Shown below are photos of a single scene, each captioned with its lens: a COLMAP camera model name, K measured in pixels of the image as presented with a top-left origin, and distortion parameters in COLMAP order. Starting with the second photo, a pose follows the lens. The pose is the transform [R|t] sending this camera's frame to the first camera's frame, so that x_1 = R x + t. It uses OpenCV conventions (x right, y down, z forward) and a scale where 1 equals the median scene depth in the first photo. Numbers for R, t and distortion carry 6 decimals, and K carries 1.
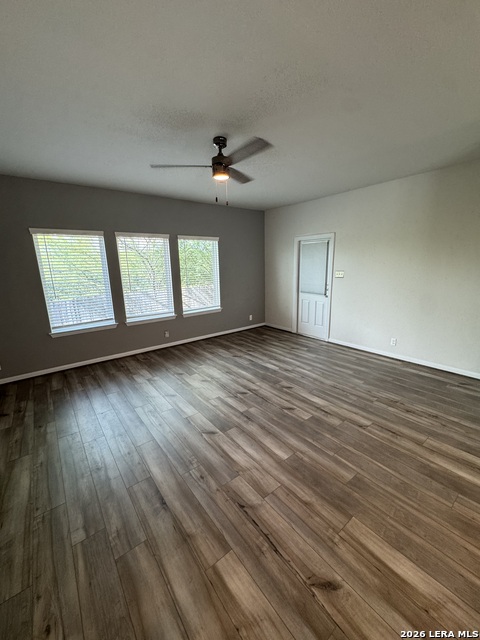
lens RADIAL K [[254.7, 0, 240.0], [0, 254.7, 320.0], [0, 0, 1]] dist [0.001717, 0.000340]
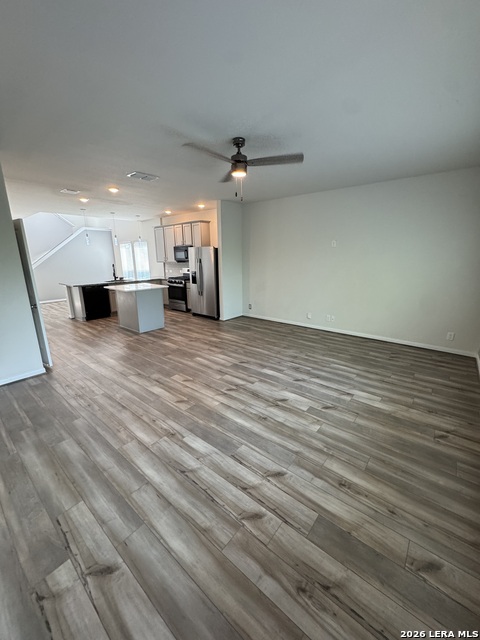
lens RADIAL K [[254.7, 0, 240.0], [0, 254.7, 320.0], [0, 0, 1]] dist [0.001717, 0.000340]
pose [[-0.976262, 0.081058, -0.200855, 0.138207], [-0.020568, 0.888446, 0.458519, -0.358664], [0.215615, 0.451766, -0.865689, 1.584444]]
